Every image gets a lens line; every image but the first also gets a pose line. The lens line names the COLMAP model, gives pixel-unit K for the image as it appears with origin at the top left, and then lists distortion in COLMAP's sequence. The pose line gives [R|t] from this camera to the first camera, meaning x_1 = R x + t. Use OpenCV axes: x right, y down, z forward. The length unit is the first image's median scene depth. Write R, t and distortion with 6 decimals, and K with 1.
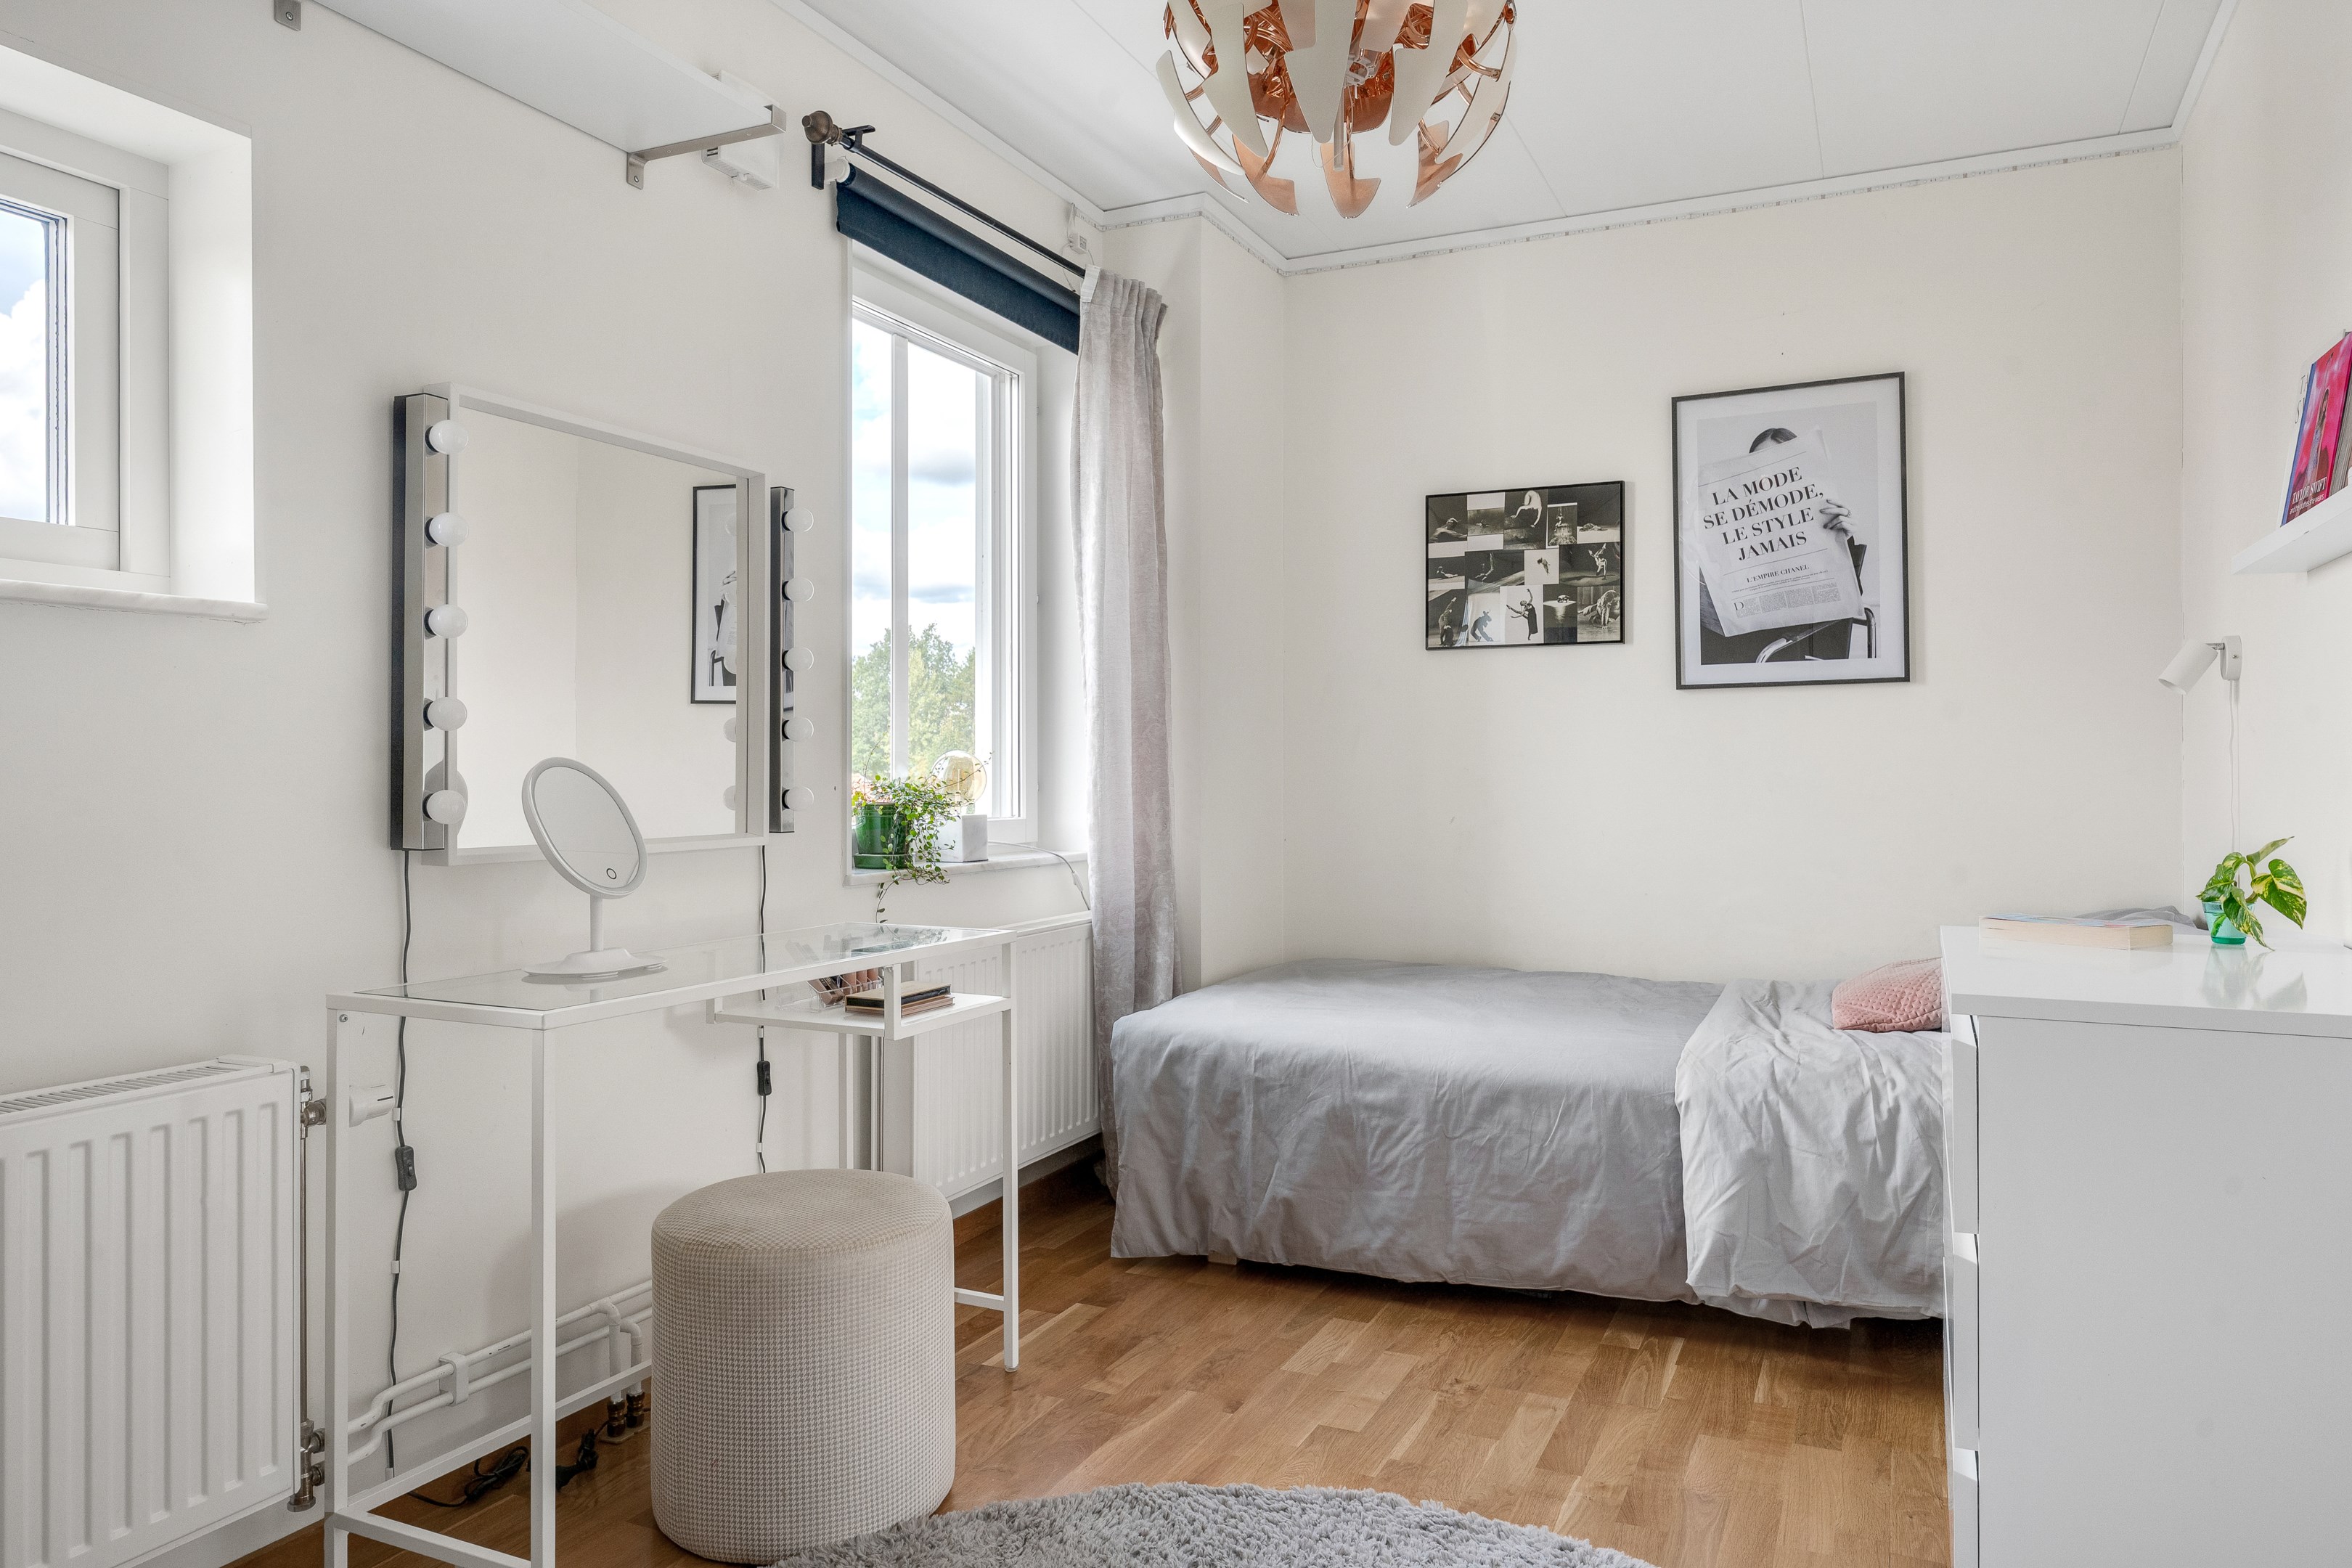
lens RADIAL K [[1569.1, 0, 1193.1], [0, 1569.1, 763.4], [0, 0, 1]] dist [0.002302, -0.001270]
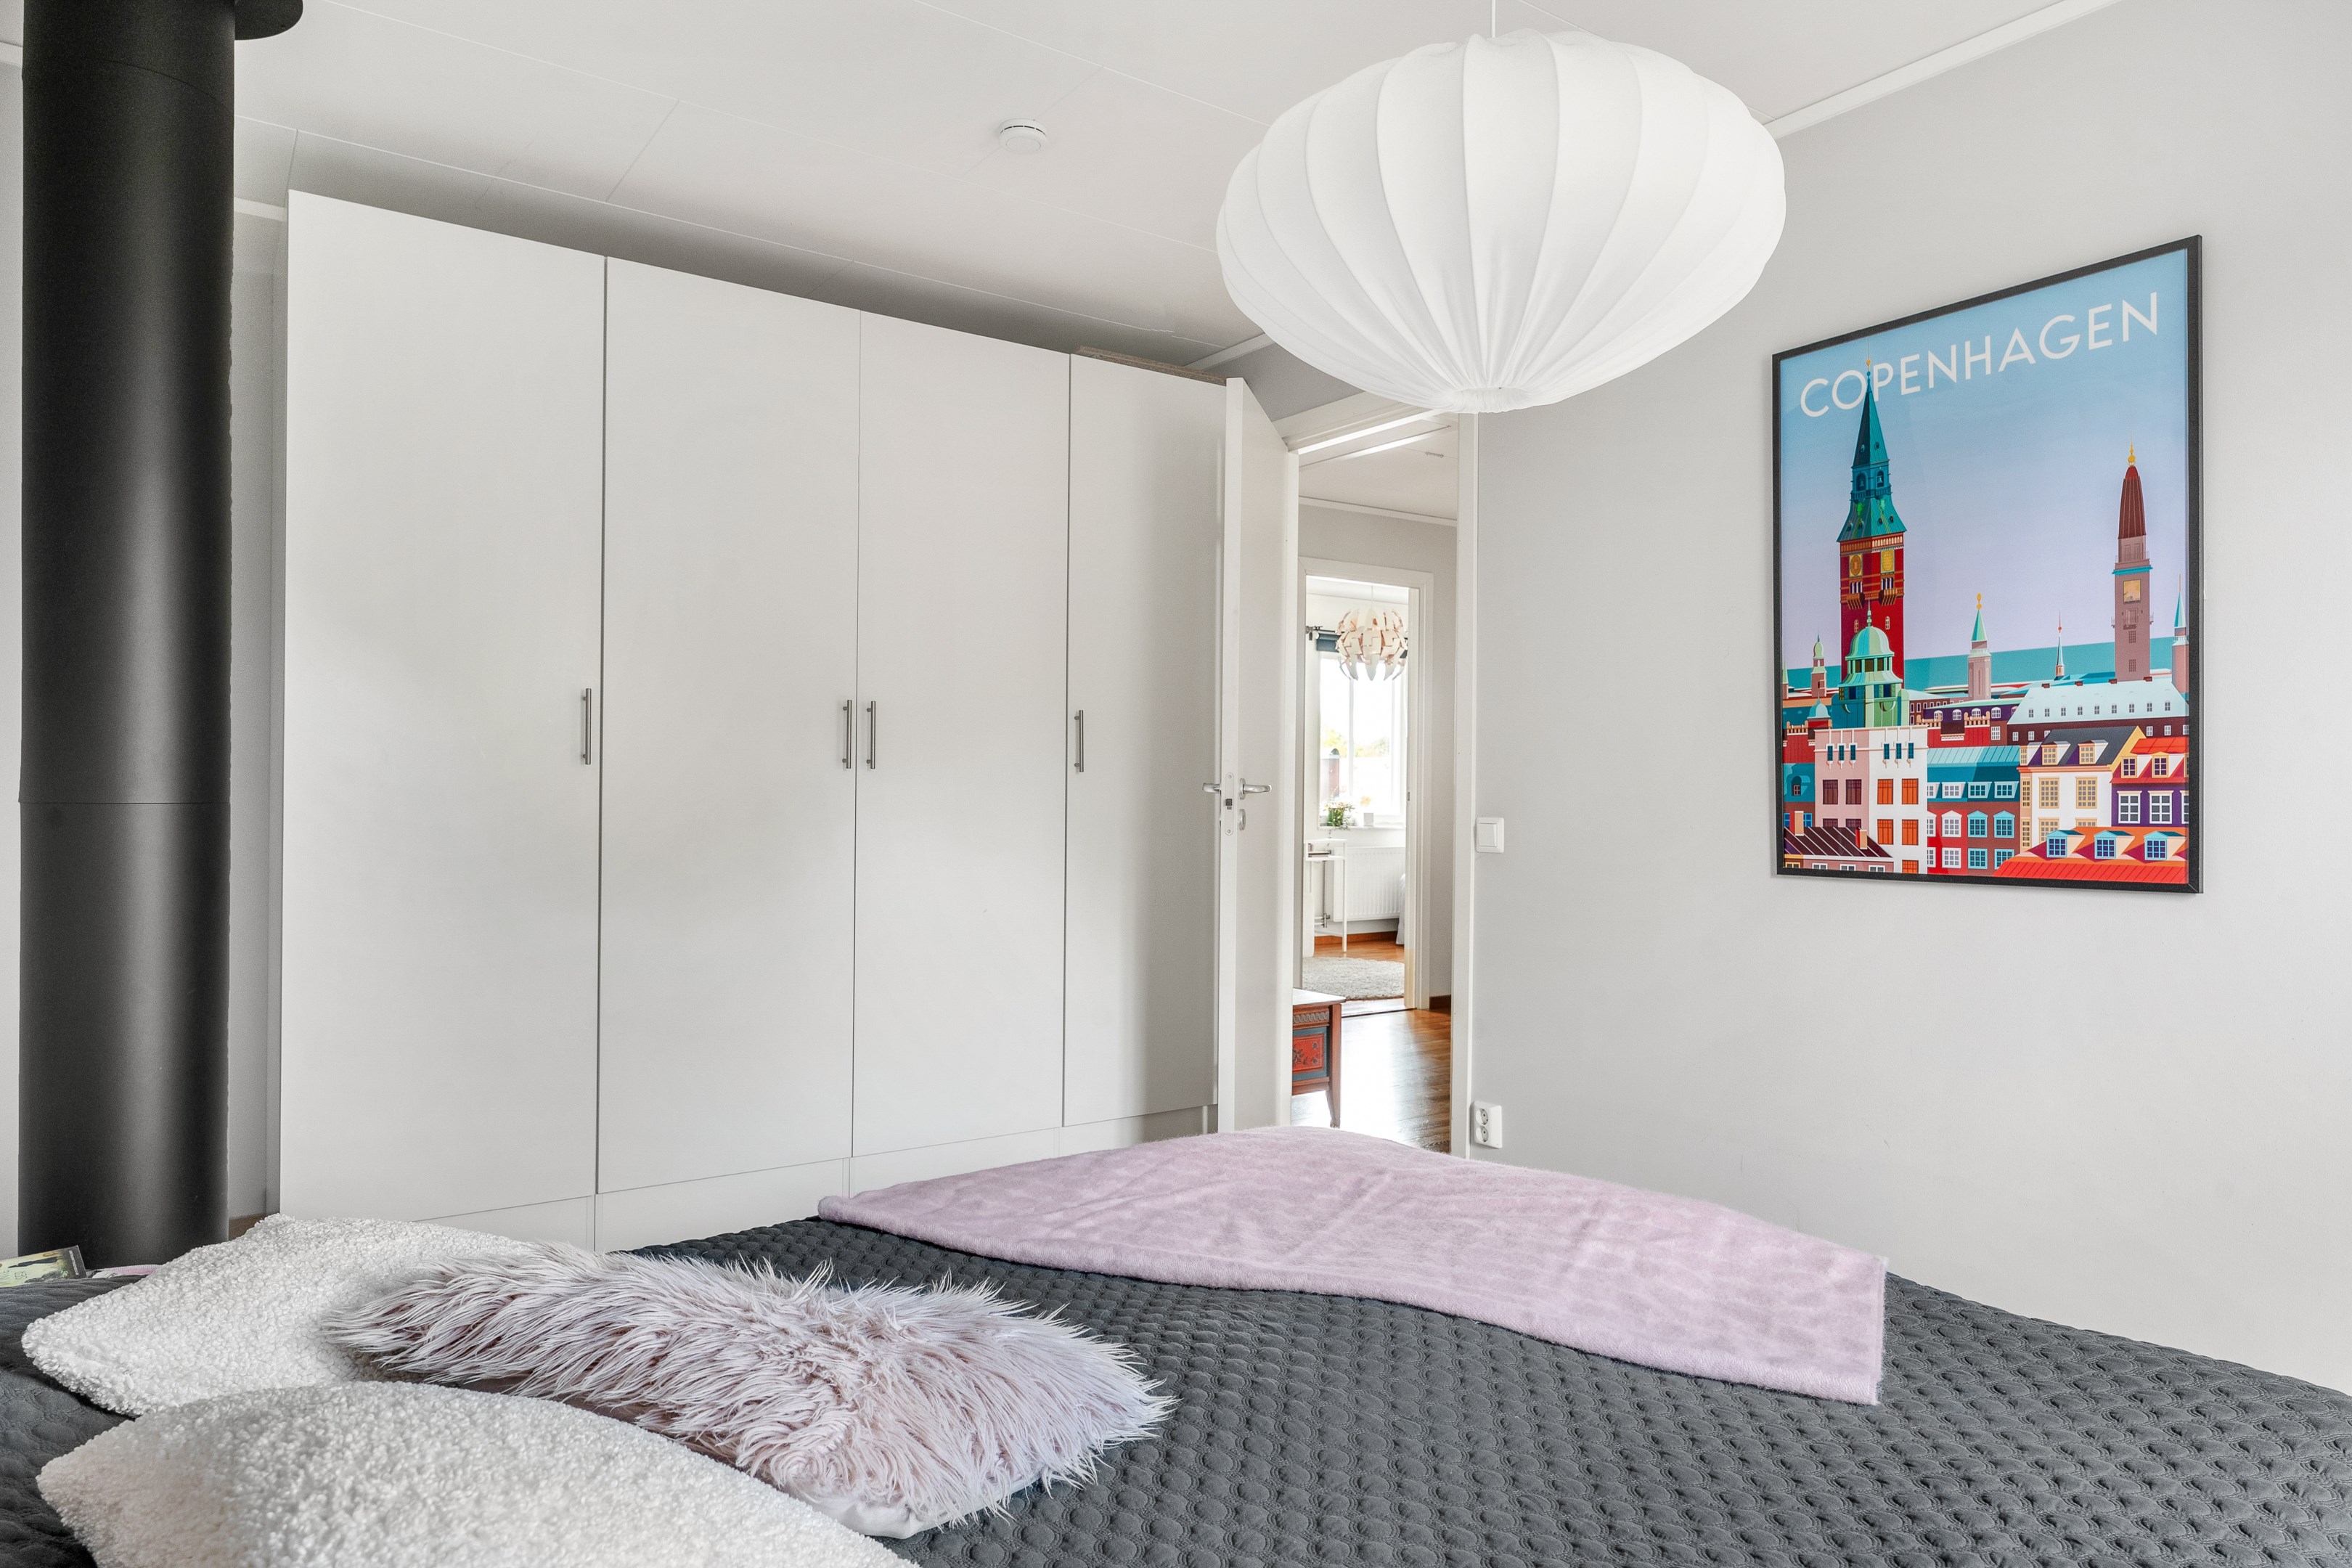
lens RADIAL K [[1569.1, 0, 1181.5], [0, 1569.1, 786.9], [0, 0, 1]] dist [0.002302, -0.001270]
pose [[0.855457, 0.006952, -0.517827, 1.514876], [-0.009358, 0.999954, -0.002034, -0.012068], [0.517789, 0.006586, 0.855483, -2.478777]]
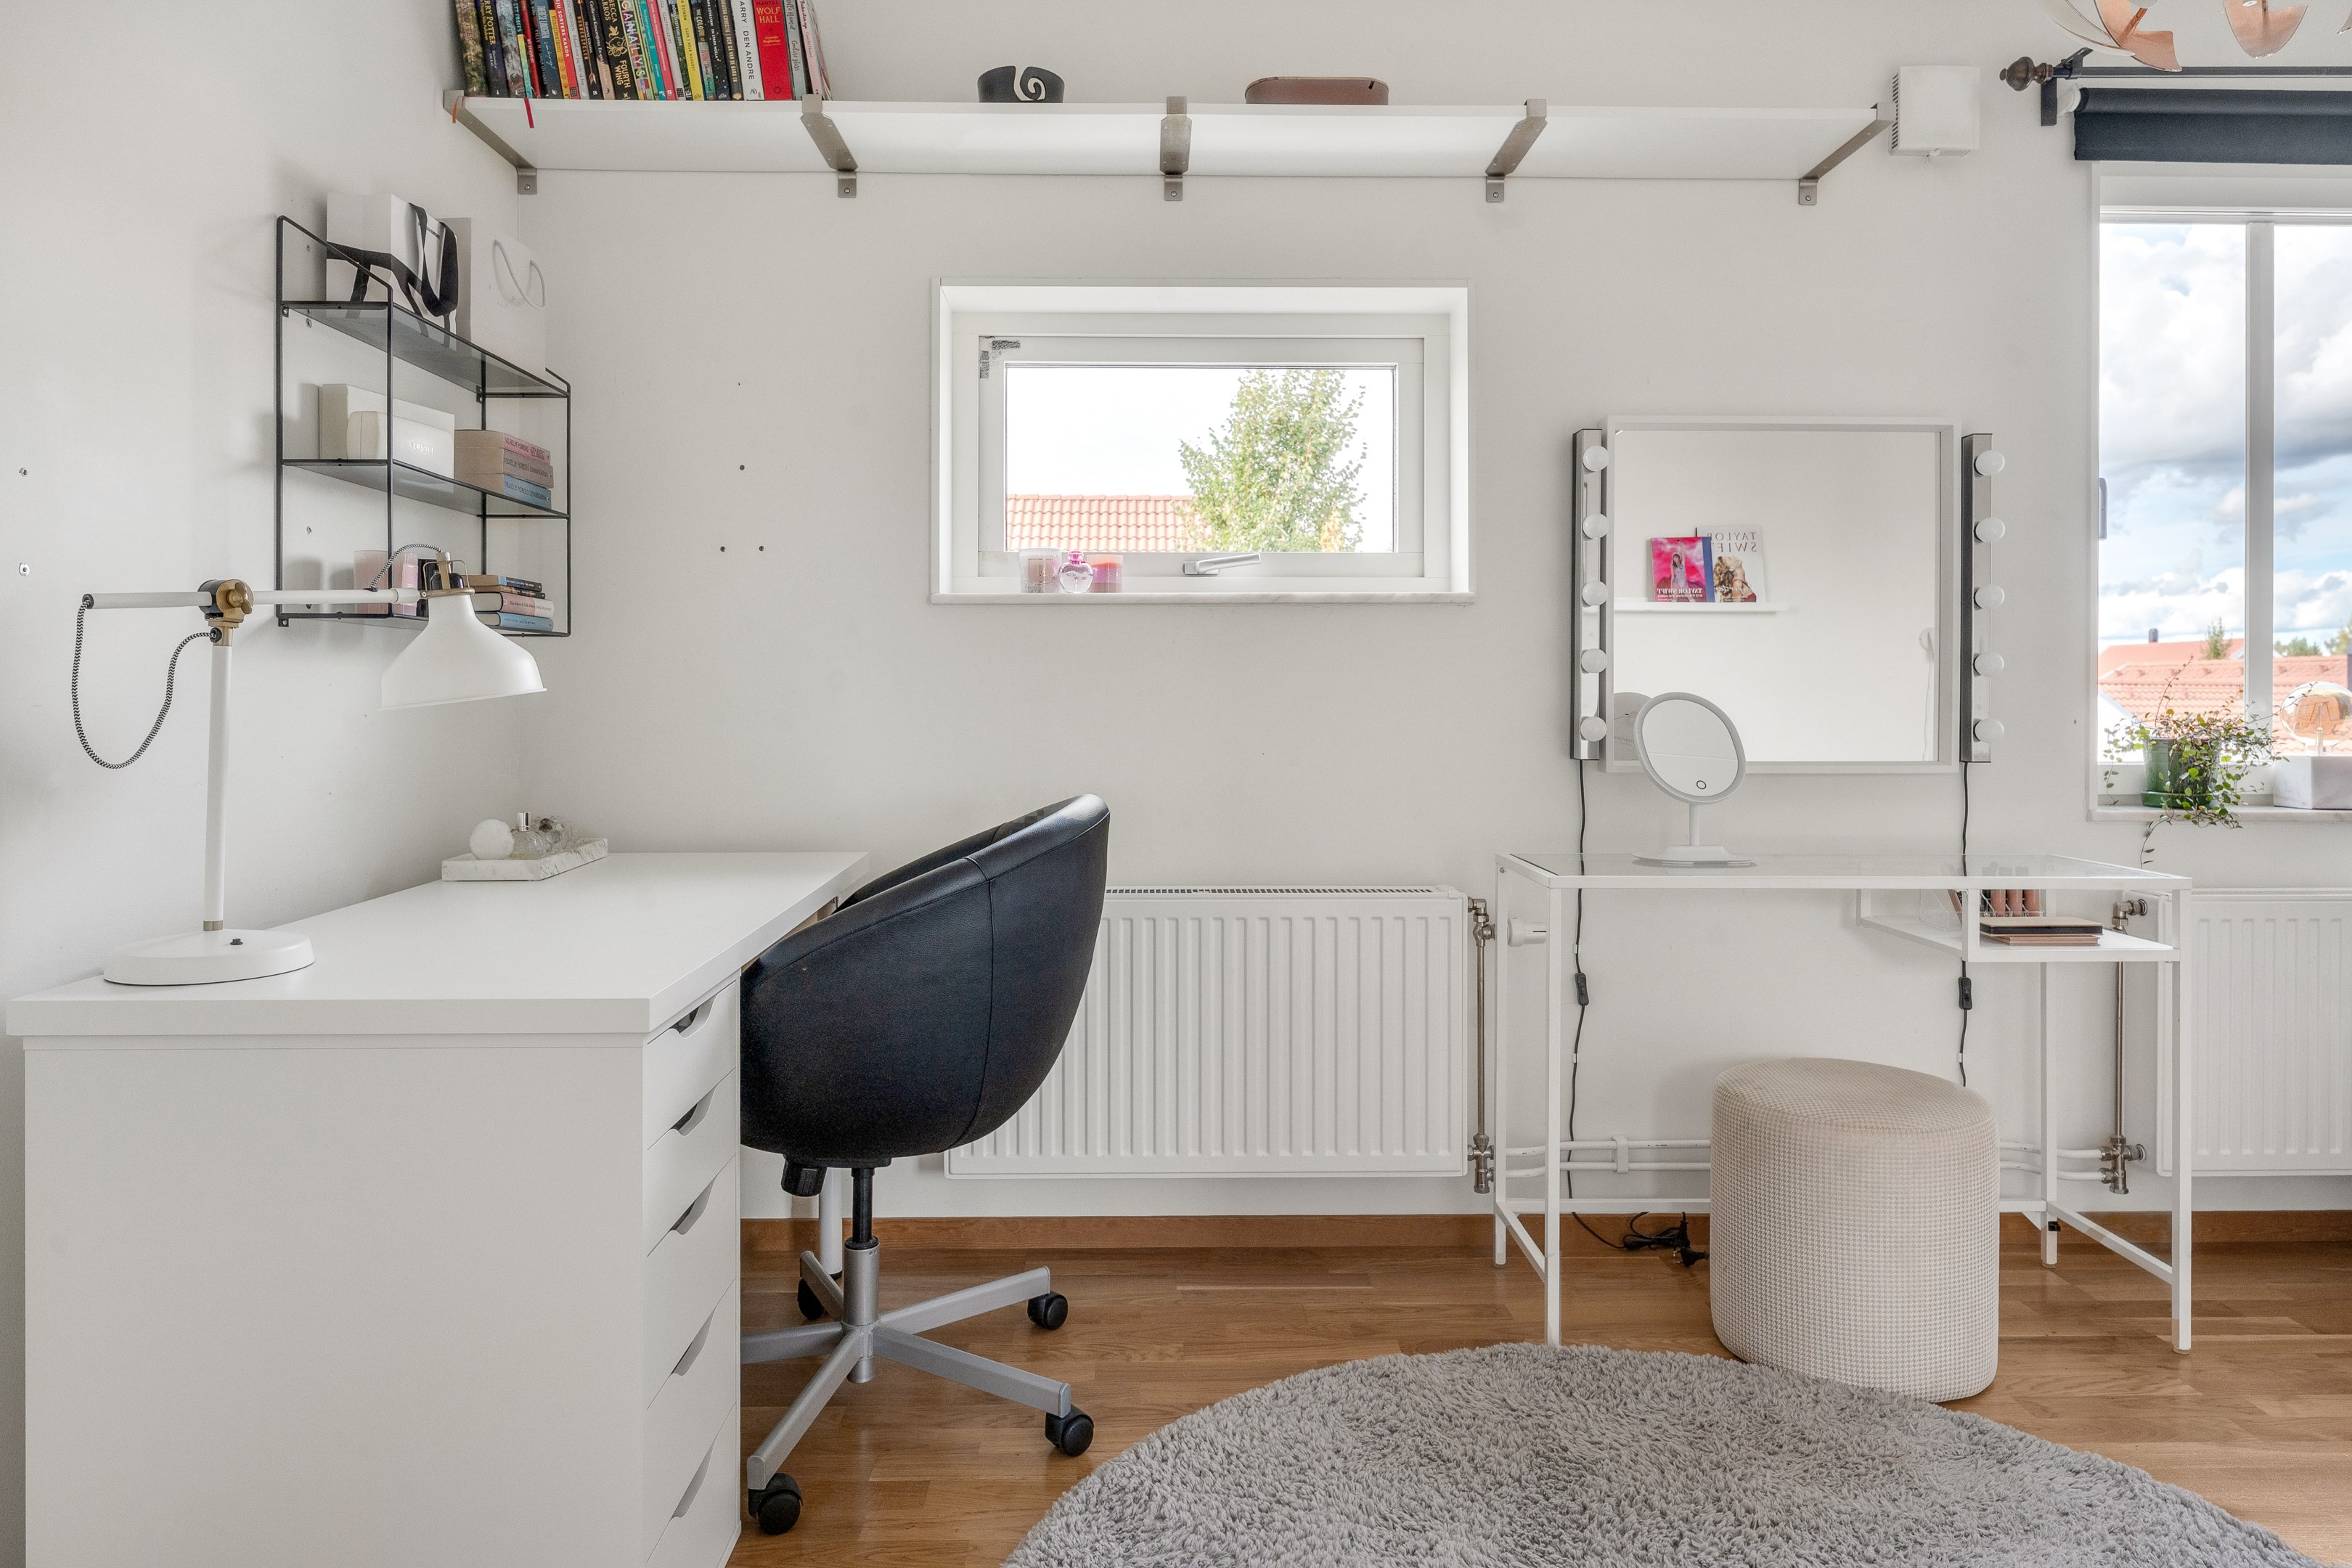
lens RADIAL K [[1569.1, 0, 1204.6], [0, 1569.1, 707.8], [0, 0, 1]] dist [0.002302, -0.001270]
pose [[0.419214, 0.003239, -0.907882, 0.479143], [0.002247, 0.999987, 0.004605, 0.001706], [0.907885, -0.003971, 0.419201, 0.090912]]
